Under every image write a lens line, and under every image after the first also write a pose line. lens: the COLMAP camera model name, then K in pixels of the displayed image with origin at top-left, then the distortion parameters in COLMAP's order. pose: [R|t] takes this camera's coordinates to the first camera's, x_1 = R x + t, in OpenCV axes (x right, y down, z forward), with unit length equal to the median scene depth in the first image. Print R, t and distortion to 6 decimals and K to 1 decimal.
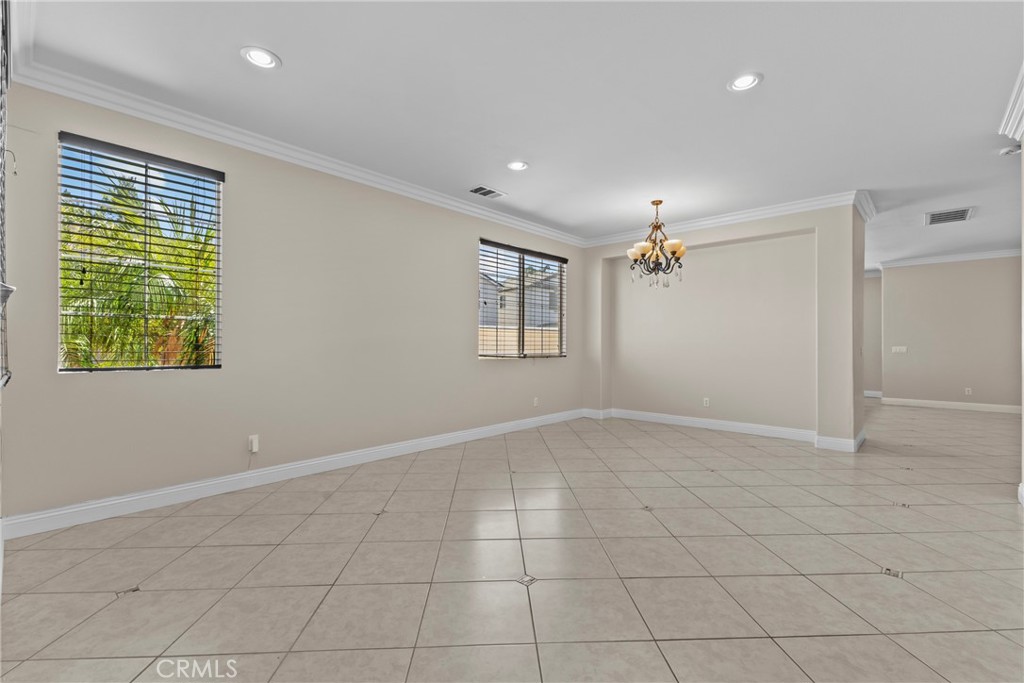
lens RADIAL K [[448.0, 0, 512.0], [0, 448.0, 341.5], [0, 0, 1]] dist [0.001658, 0.000129]
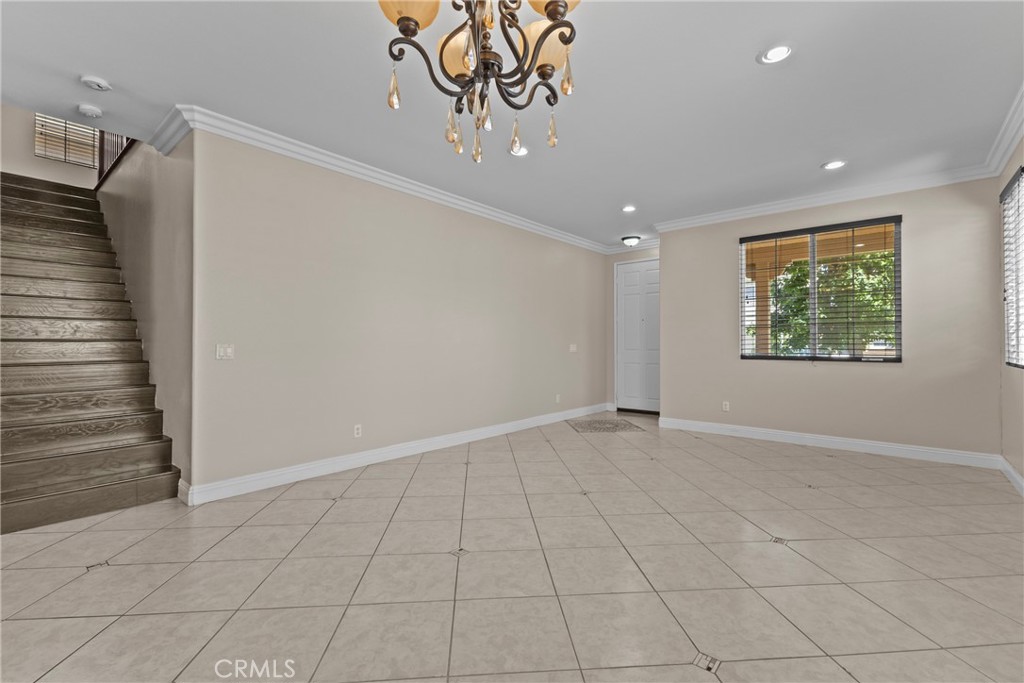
lens RADIAL K [[448.0, 0, 512.0], [0, 448.0, 341.5], [0, 0, 1]] dist [0.001658, 0.000129]
pose [[-0.999486, -0.000479, -0.032046, 0.461738], [-0.000179, 0.999956, -0.009354, 0.011148], [0.032049, -0.009343, -0.999443, 1.877988]]
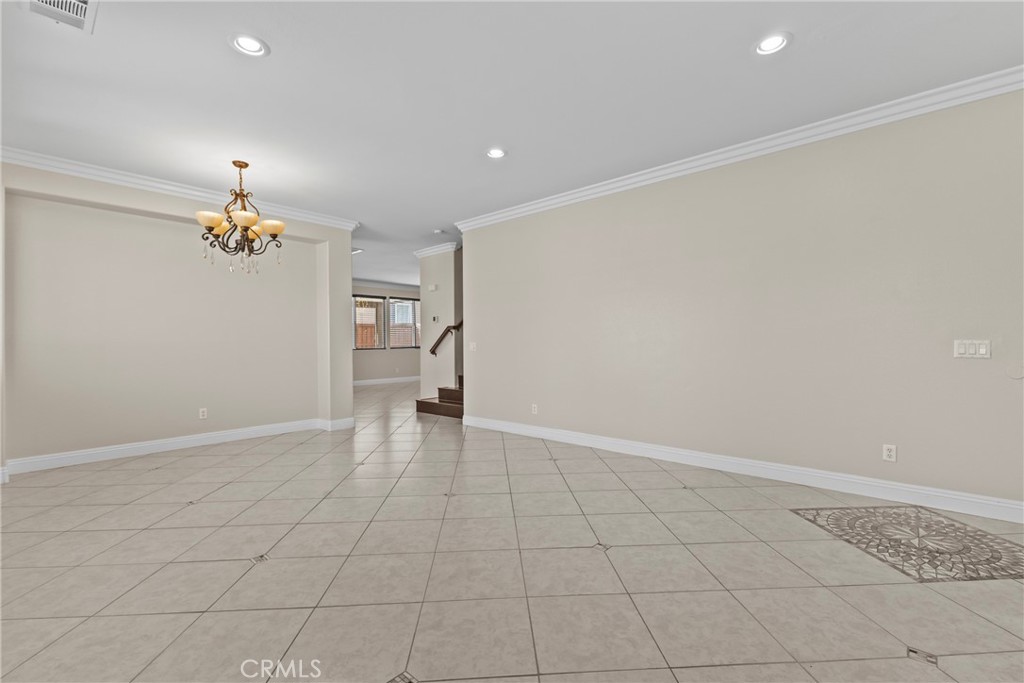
lens RADIAL K [[448.0, 0, 512.0], [0, 448.0, 341.5], [0, 0, 1]] dist [0.001658, 0.000129]
pose [[-0.010800, -0.001034, 0.999941, -0.688386], [0.001291, 0.999999, 0.001048, 0.004547], [-0.999941, 0.001302, -0.010799, 0.771240]]
